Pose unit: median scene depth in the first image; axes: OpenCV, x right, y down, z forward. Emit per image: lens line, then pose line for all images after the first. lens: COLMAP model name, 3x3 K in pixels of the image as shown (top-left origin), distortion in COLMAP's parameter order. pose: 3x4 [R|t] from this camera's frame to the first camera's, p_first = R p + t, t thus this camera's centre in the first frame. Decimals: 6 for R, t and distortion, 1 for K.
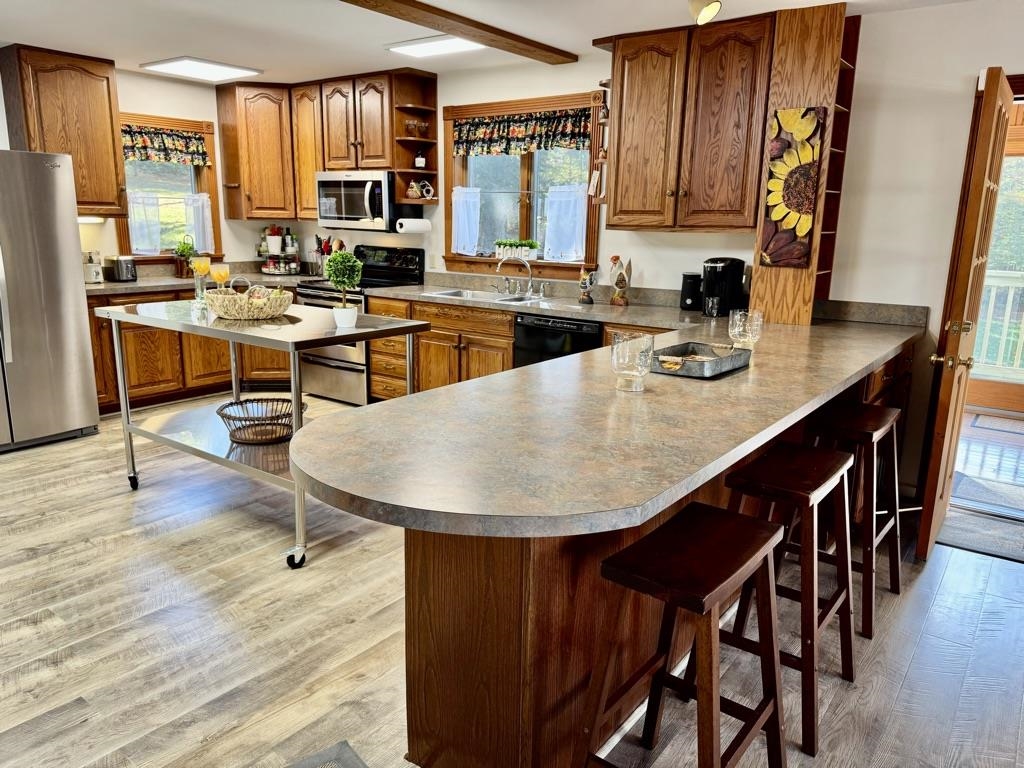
lens RADIAL K [[731.3, 0, 506.0], [0, 731.3, 380.9], [0, 0, 1]] dist [0.037327, -0.018748]
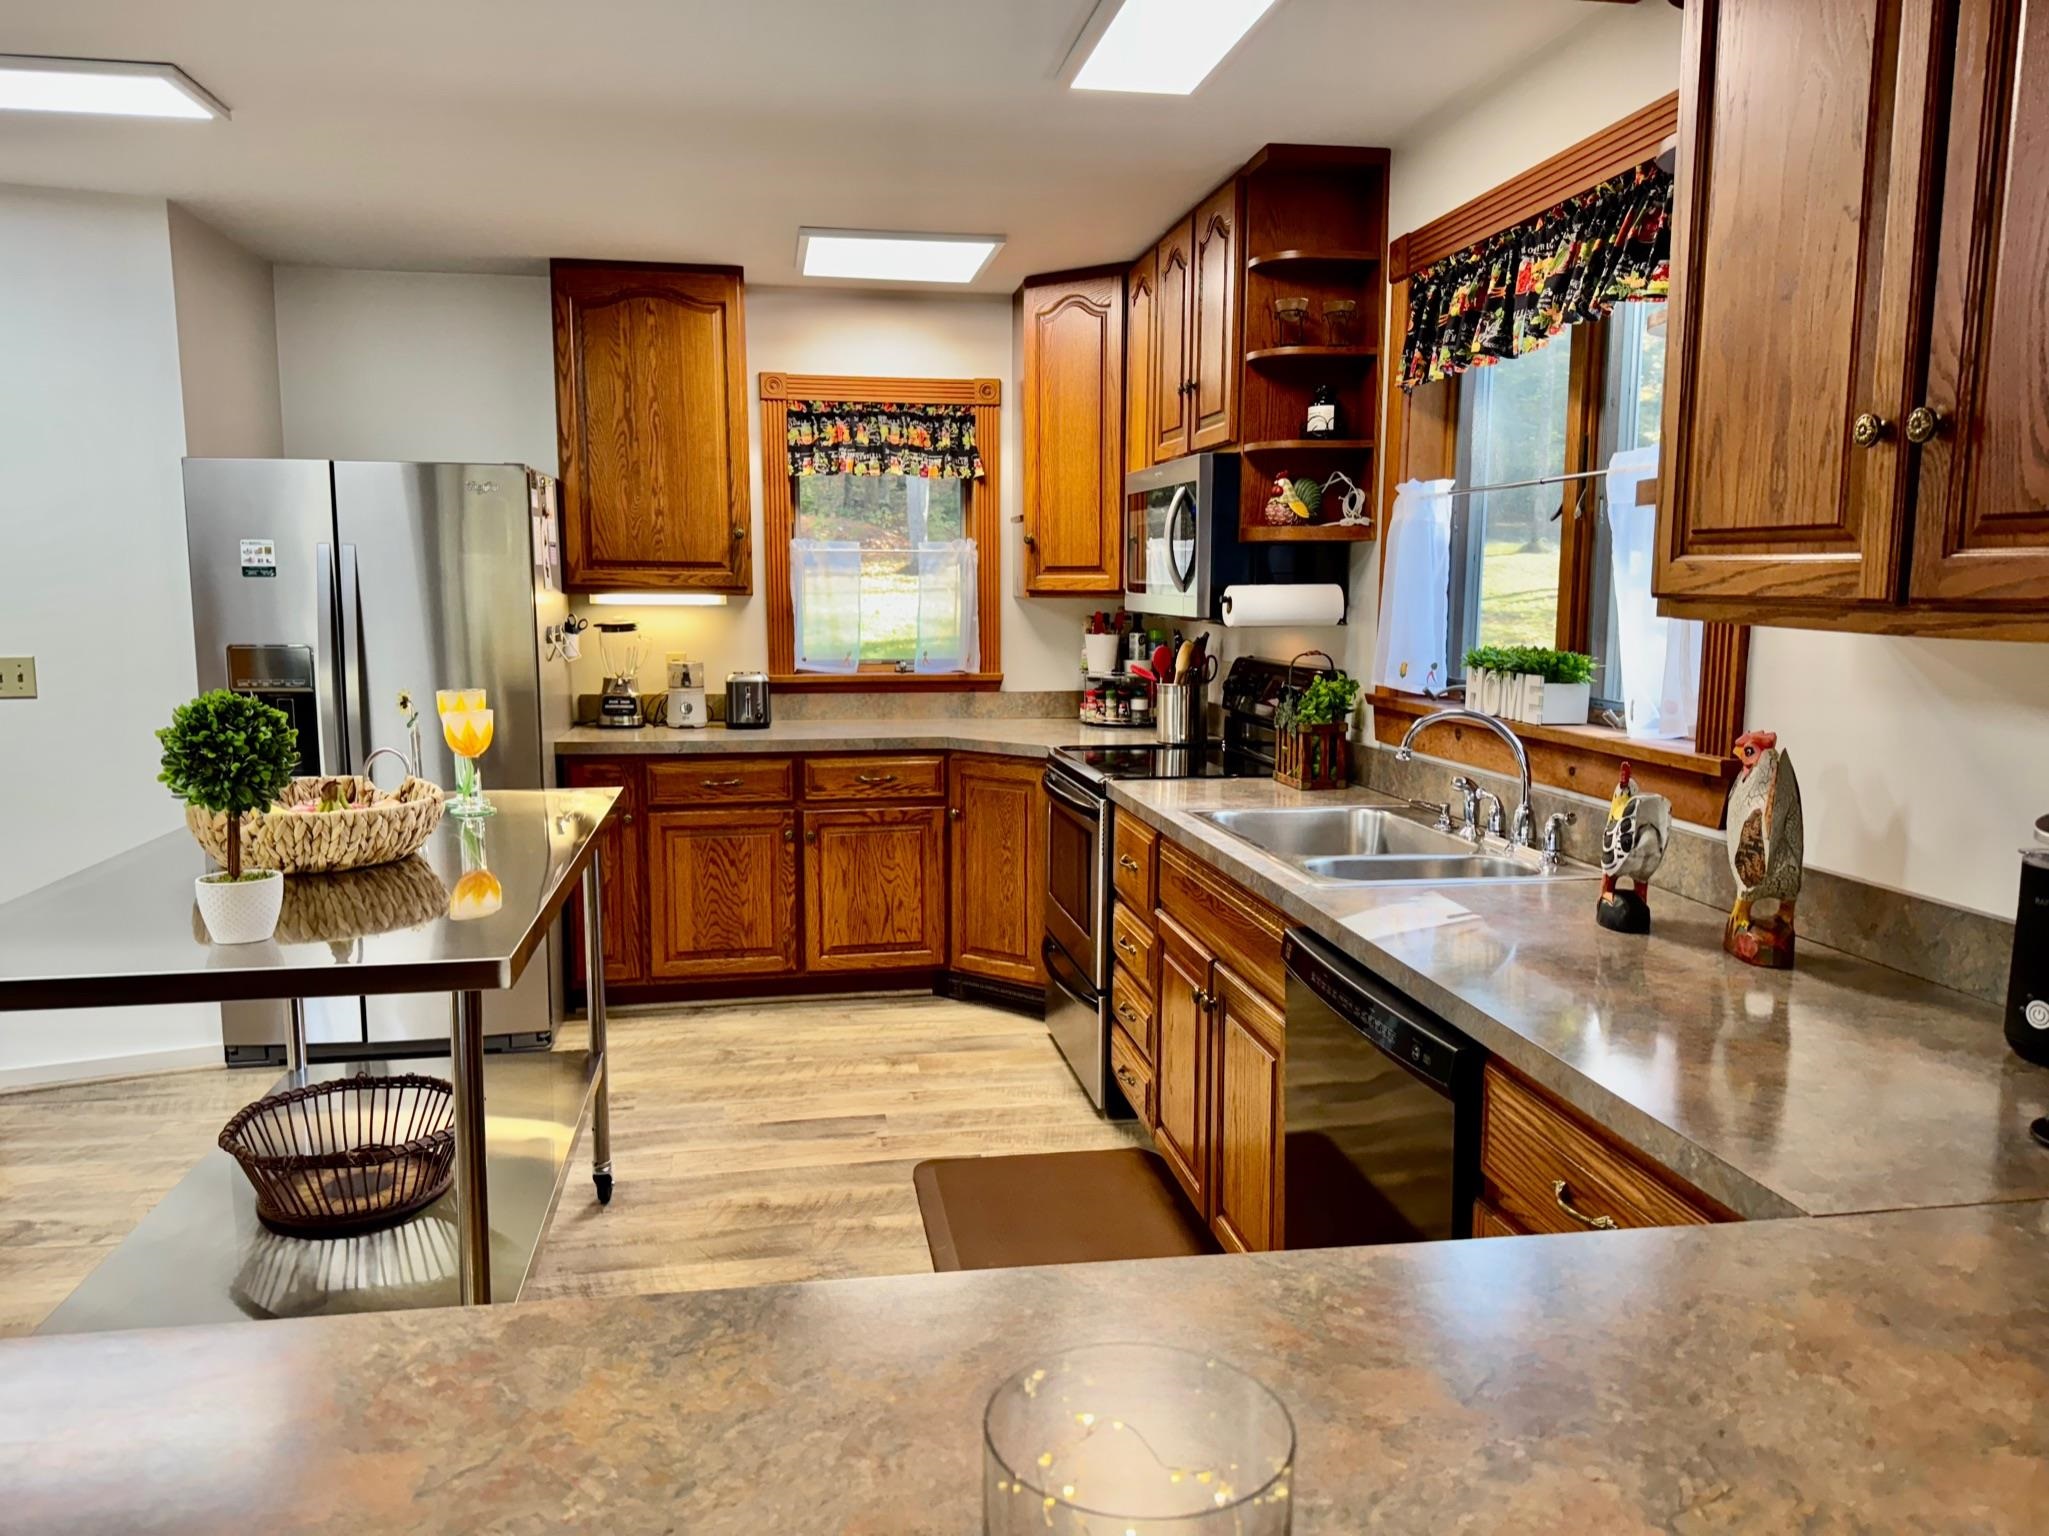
lens RADIAL K [[1433.7, 0, 1023.7], [0, 1433.7, 783.8], [0, 0, 1]] dist [0.072364, -0.085698]
pose [[0.743847, 0.078784, -0.663691, 0.240445], [-0.136216, 0.990056, -0.035141, -0.094857], [0.654322, 0.116545, 0.747181, 0.453643]]
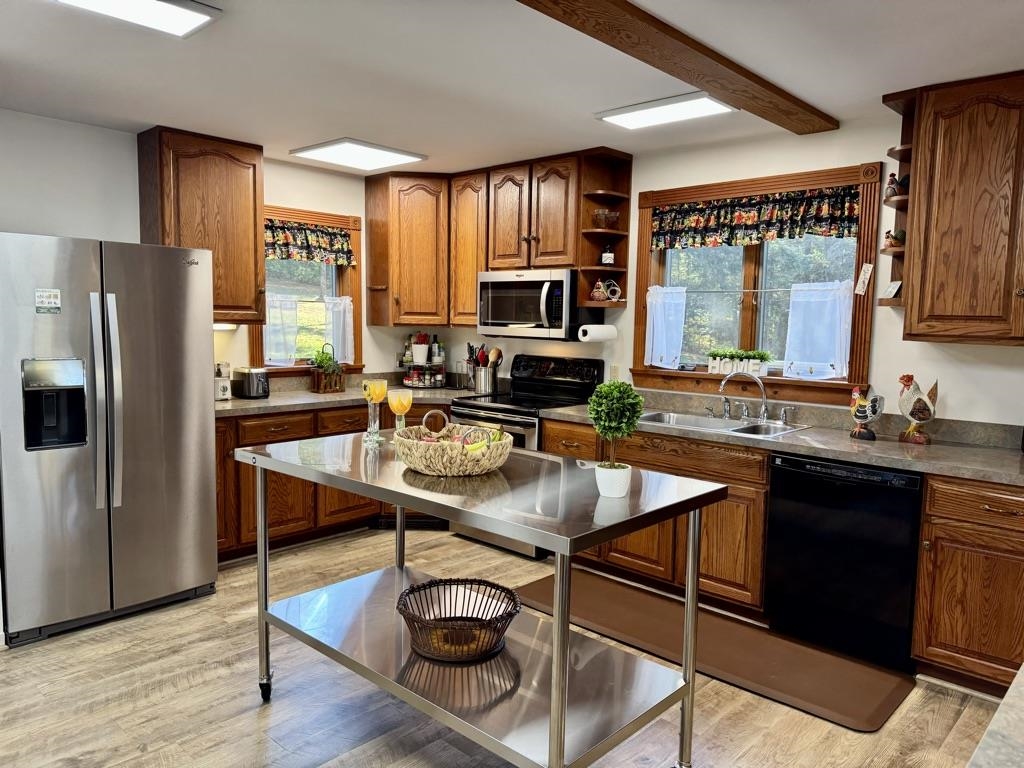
lens RADIAL K [[716.5, 0, 522.9], [0, 716.5, 390.1], [0, 0, 1]] dist [0.072364, -0.085698]
pose [[0.996502, 0.009944, -0.082972, -0.149723], [-0.019929, 0.992526, -0.120392, -0.052585], [0.081155, 0.121624, 0.989253, 0.215961]]
